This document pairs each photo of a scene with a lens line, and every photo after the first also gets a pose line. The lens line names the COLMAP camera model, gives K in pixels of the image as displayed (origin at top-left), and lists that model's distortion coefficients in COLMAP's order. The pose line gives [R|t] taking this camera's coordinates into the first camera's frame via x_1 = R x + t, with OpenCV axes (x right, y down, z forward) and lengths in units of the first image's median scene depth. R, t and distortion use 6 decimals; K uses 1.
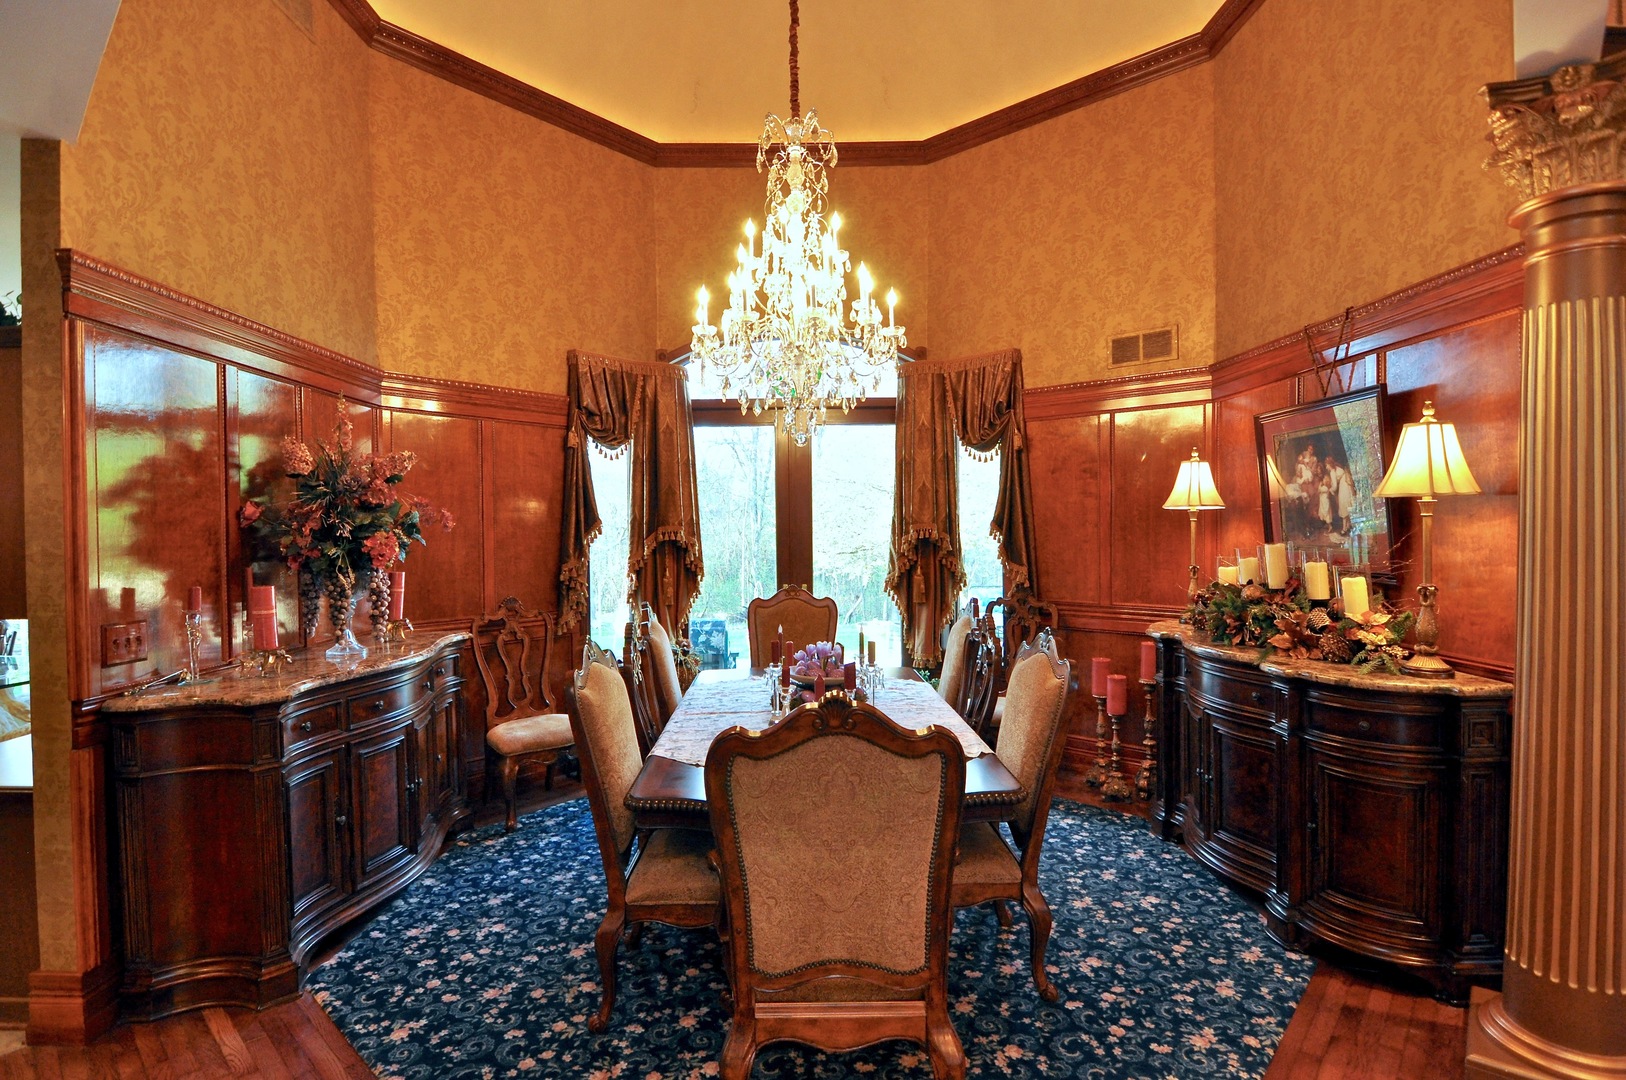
lens RADIAL K [[785.4, 0, 799.0], [0, 785.4, 540.2], [0, 0, 1]] dist [-0.001350, -0.013631]
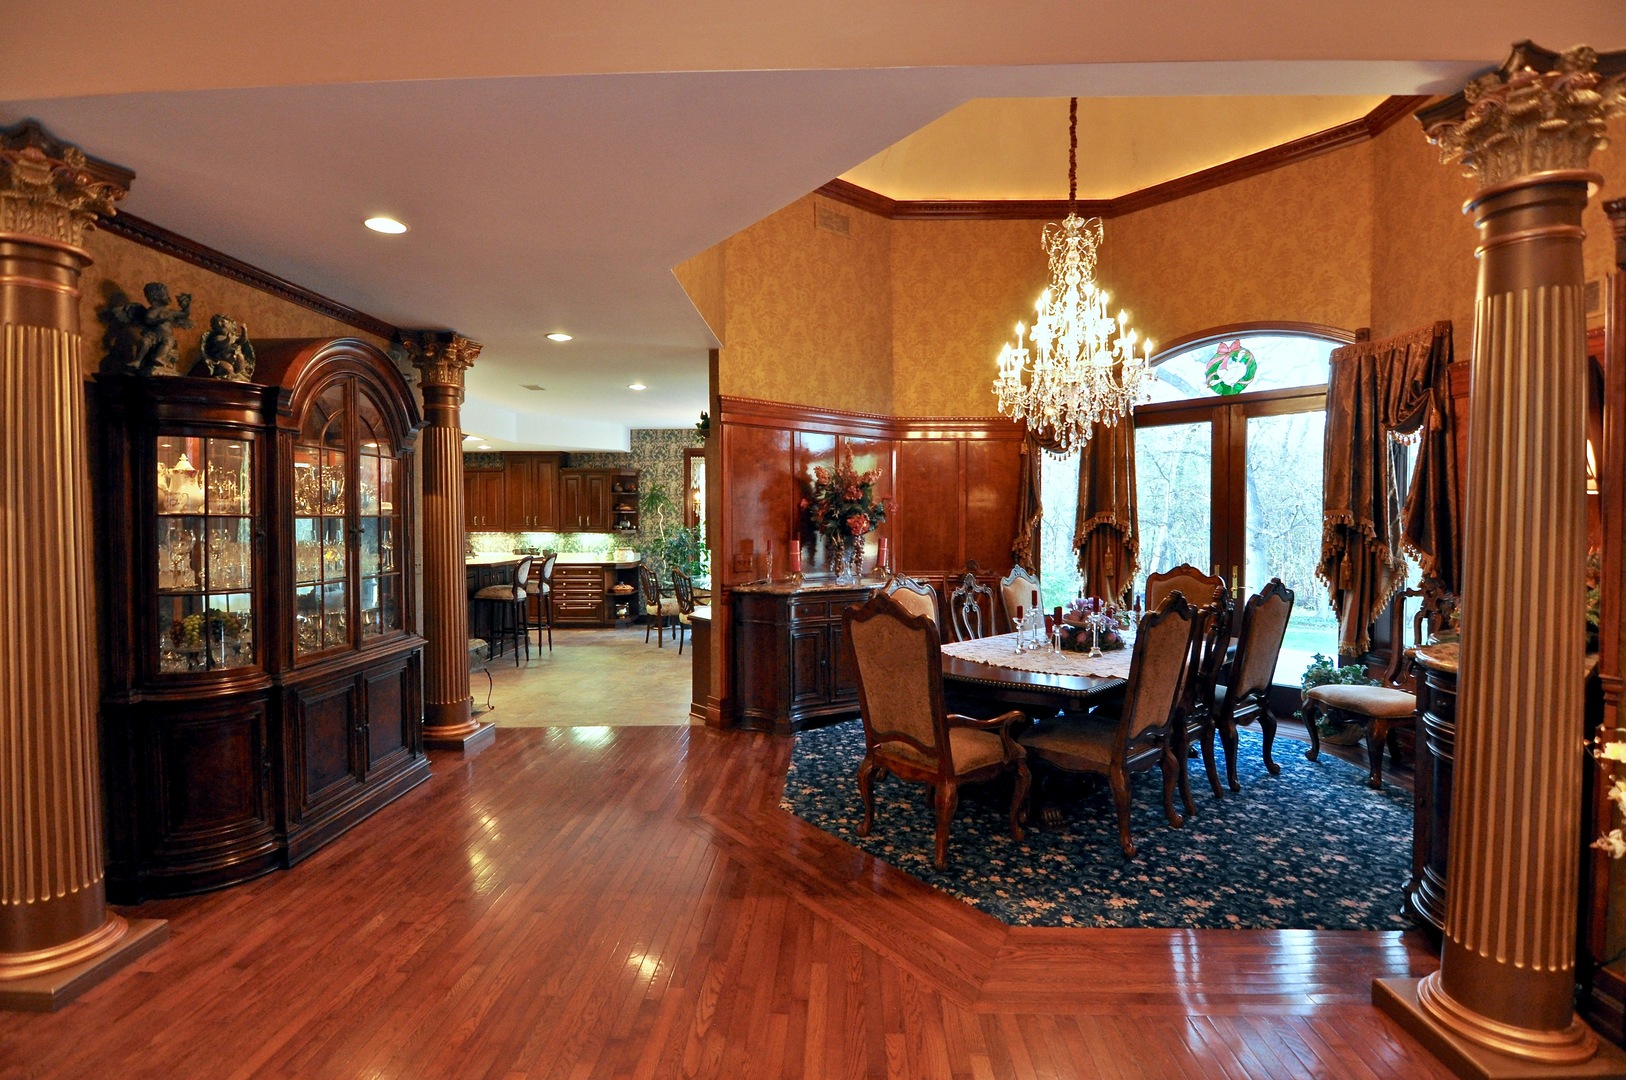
lens RADIAL K [[776.9, 0, 813.0], [0, 776.9, 540.0], [0, 0, 1]] dist [0.000472, -0.012501]
pose [[0.647285, 0.029501, -0.761677, 0.643183], [-0.014927, 0.999550, 0.026029, 0.002143], [0.762102, -0.005479, 0.647434, -0.200636]]
